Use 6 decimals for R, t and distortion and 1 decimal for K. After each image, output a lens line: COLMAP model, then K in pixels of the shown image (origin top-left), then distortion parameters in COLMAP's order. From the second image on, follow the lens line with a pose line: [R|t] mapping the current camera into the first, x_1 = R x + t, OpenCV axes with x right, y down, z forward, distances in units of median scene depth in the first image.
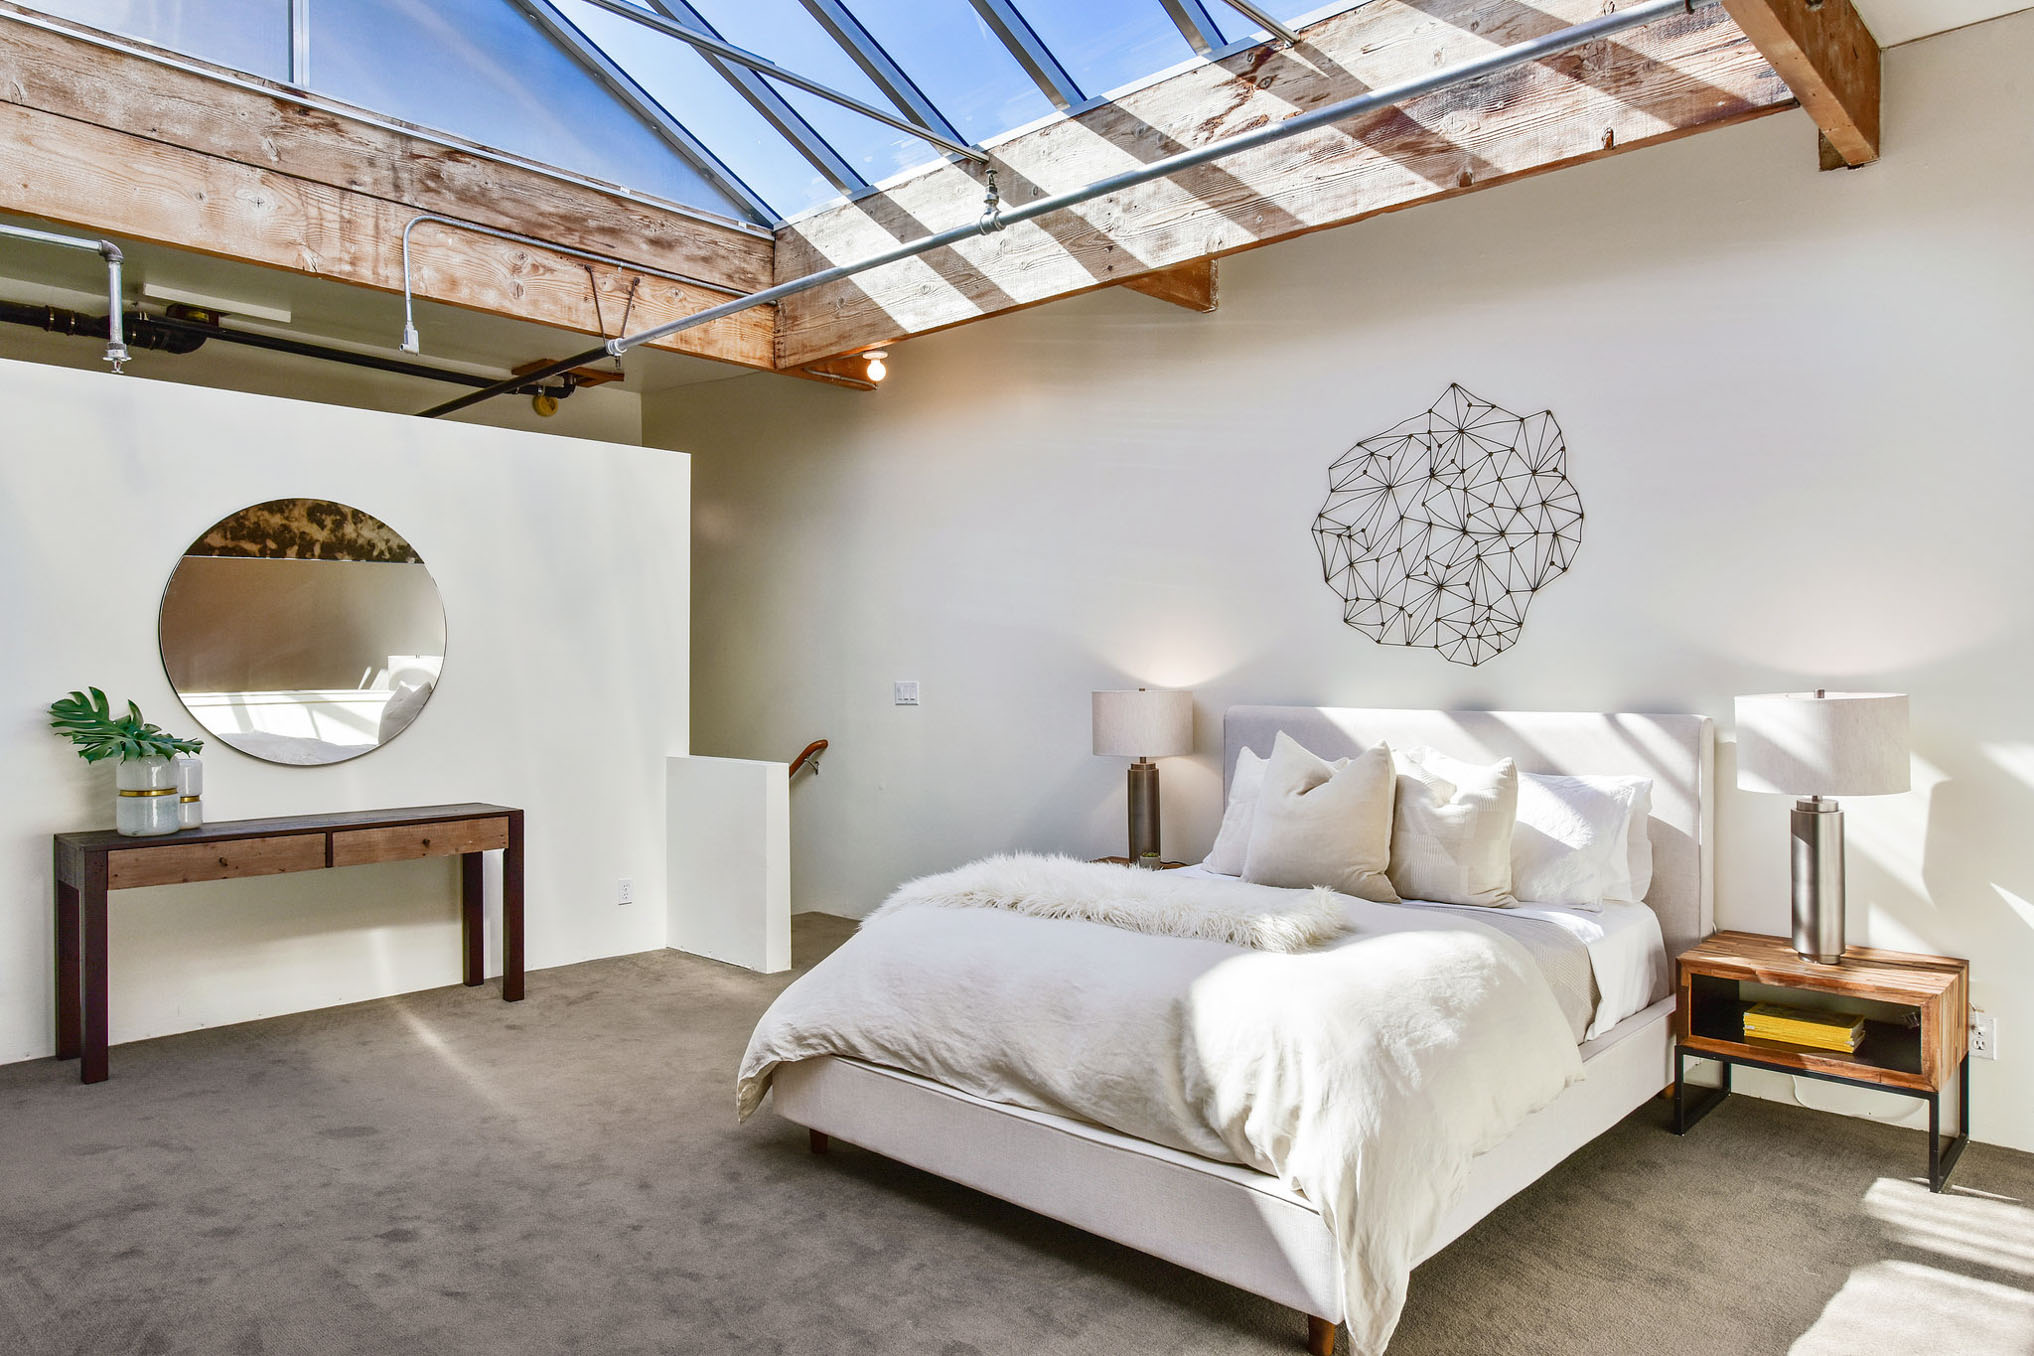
lens RADIAL K [[1301.7, 0, 1014.4], [0, 1301.7, 685.7], [0, 0, 1]] dist [0.000417, -0.003447]
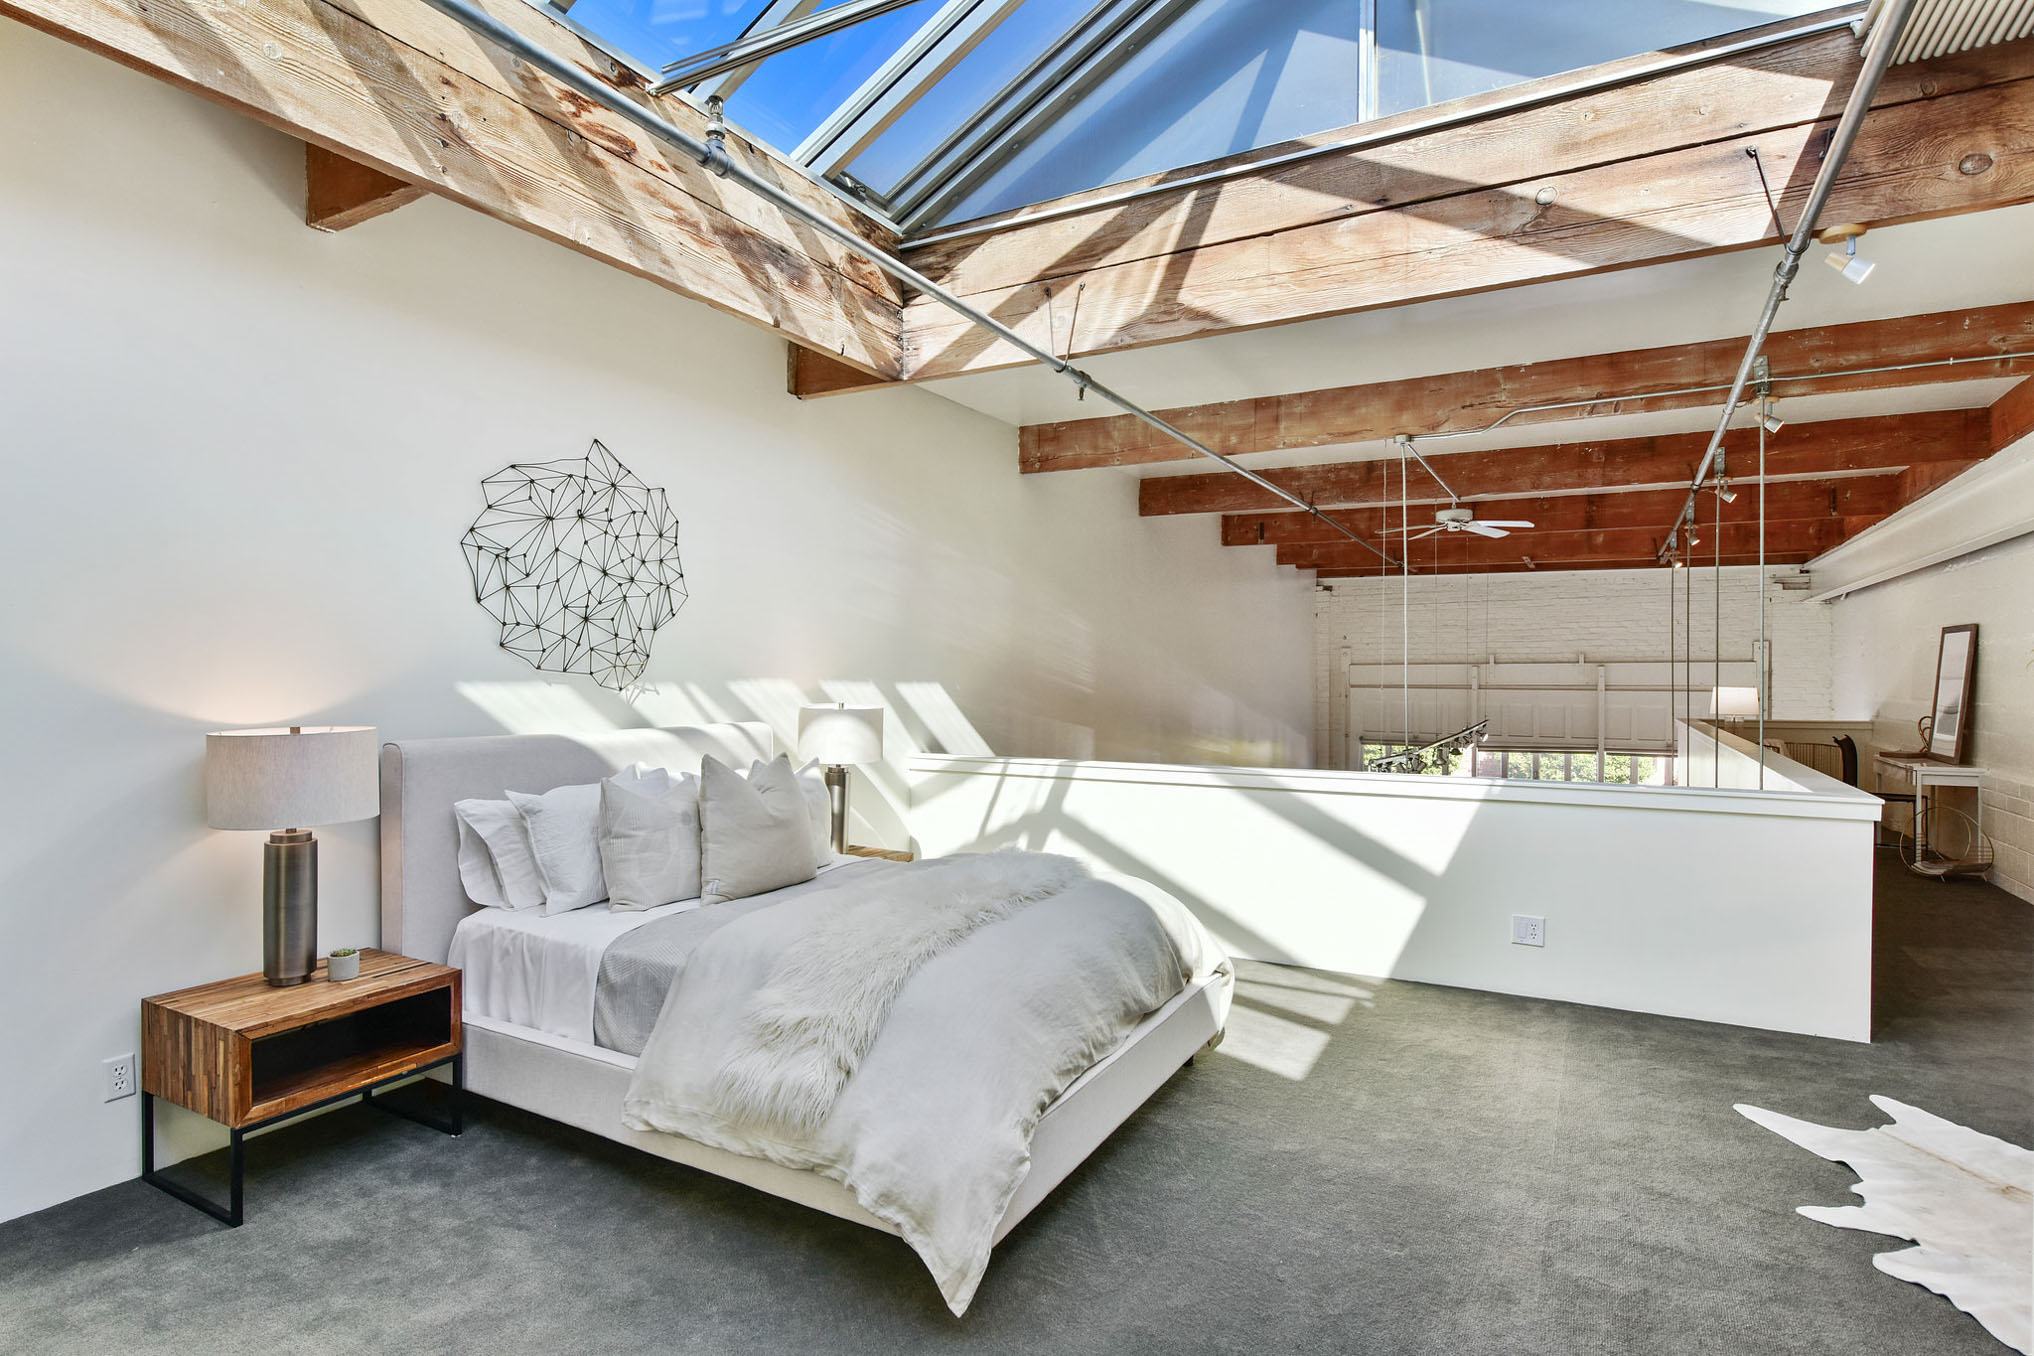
lens RADIAL K [[1040.5, 0, 1013.2], [0, 1040.5, 677.5], [0, 0, 1]] dist [-0.014718, -0.000923]
pose [[-0.234484, -0.001554, 0.972119, -0.580423], [0.011292, 0.999927, 0.004323, -0.024709], [-0.972054, 0.011991, -0.234449, 0.807976]]
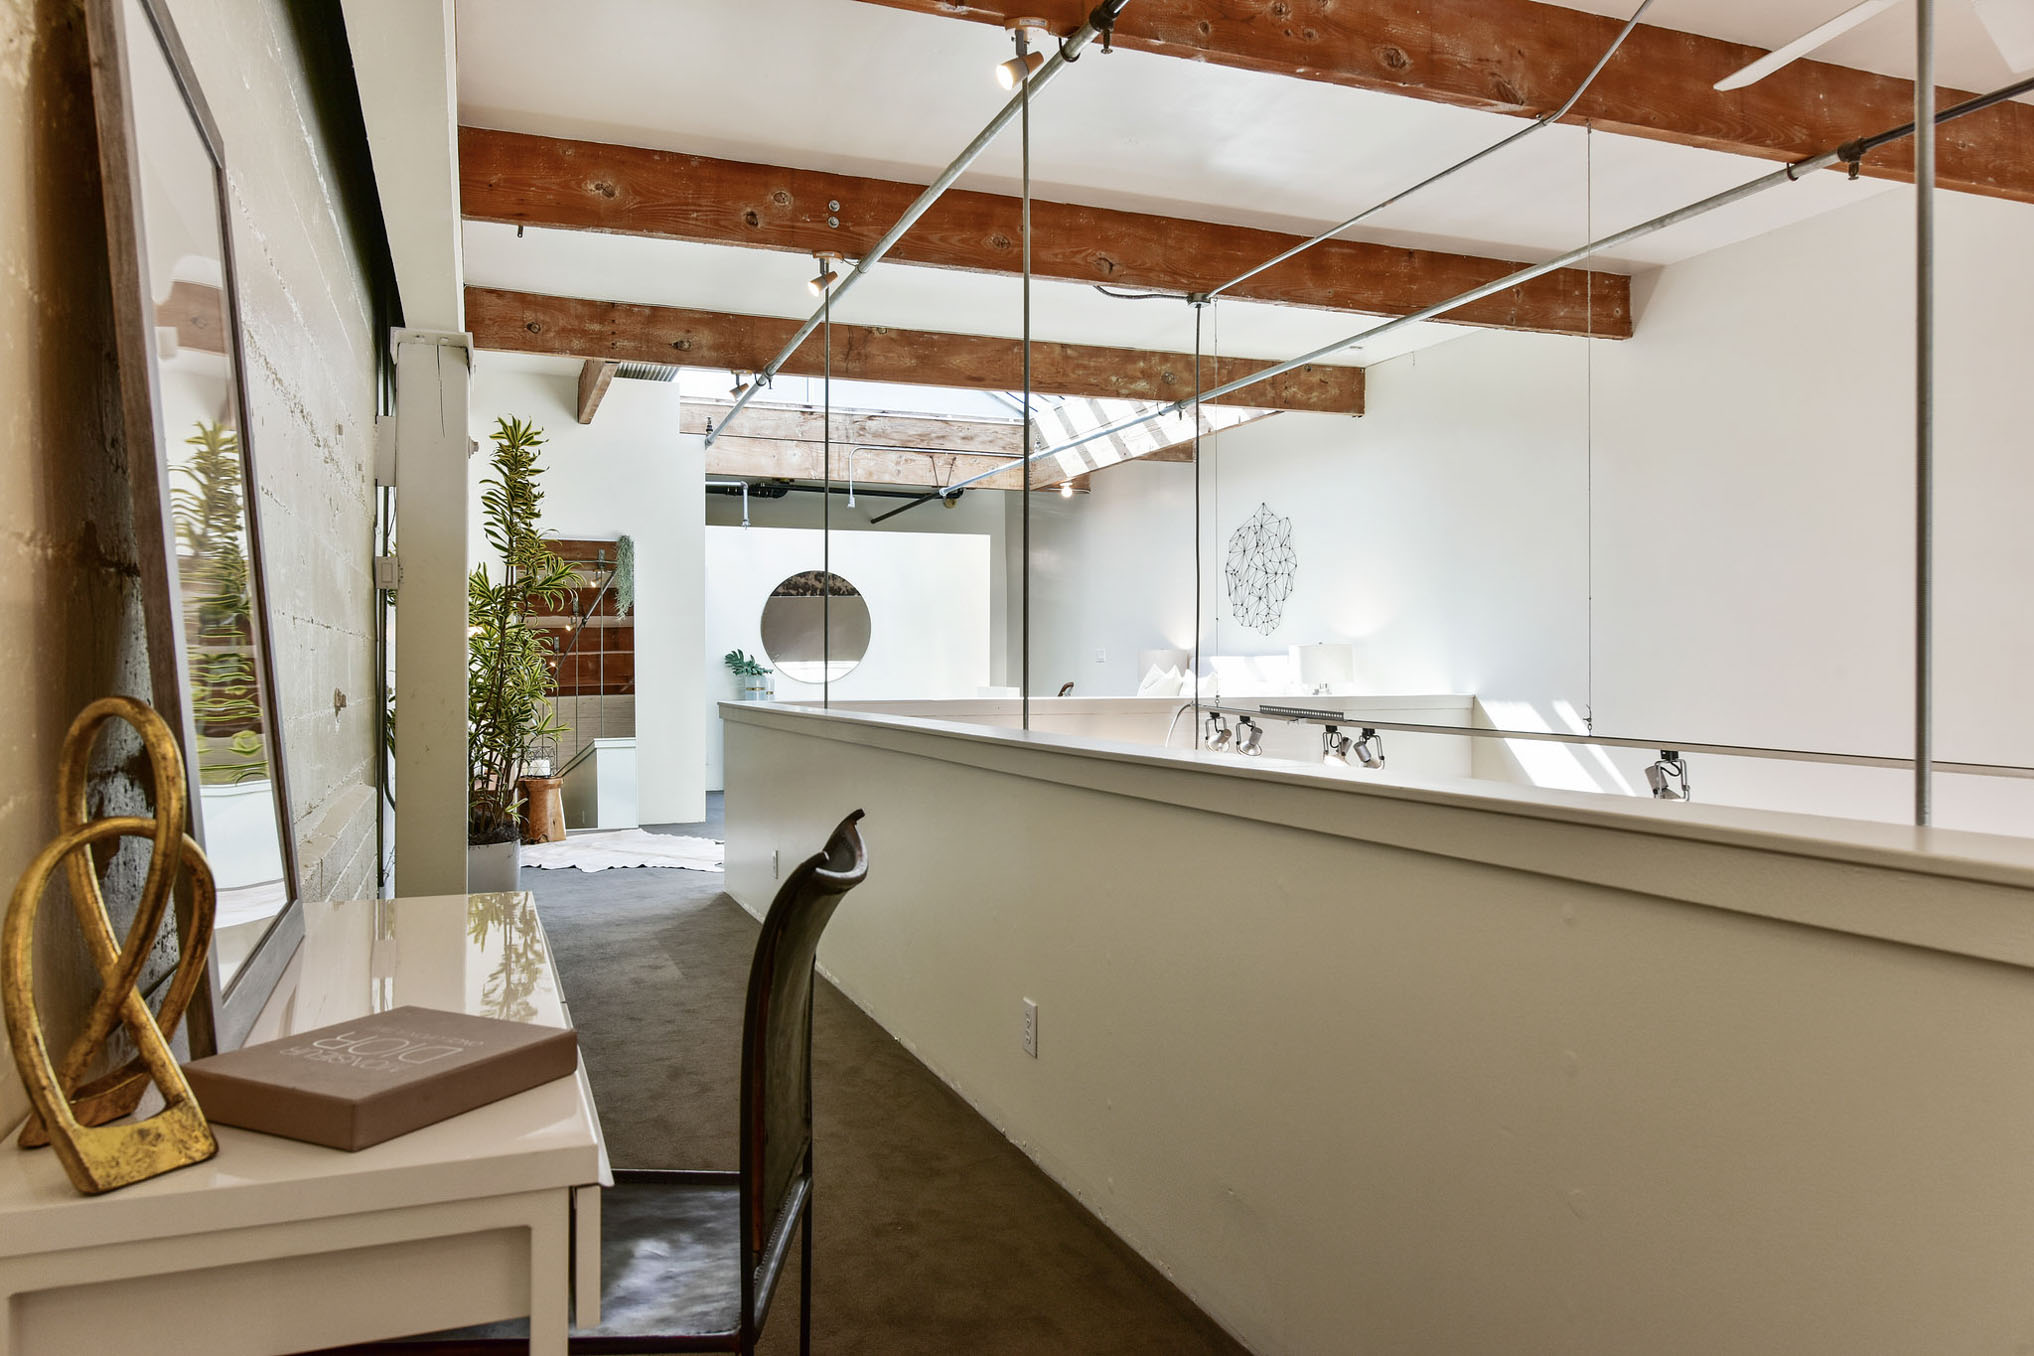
lens RADIAL K [[1399.8, 0, 1012.7], [0, 1399.8, 670.3], [0, 0, 1]] dist [-0.001481, 0.000015]
pose [[0.903359, -0.000015, -0.428885, 0.889260], [-0.003776, 0.999961, -0.007988, 0.057460], [0.428869, 0.008836, 0.903324, -1.164379]]
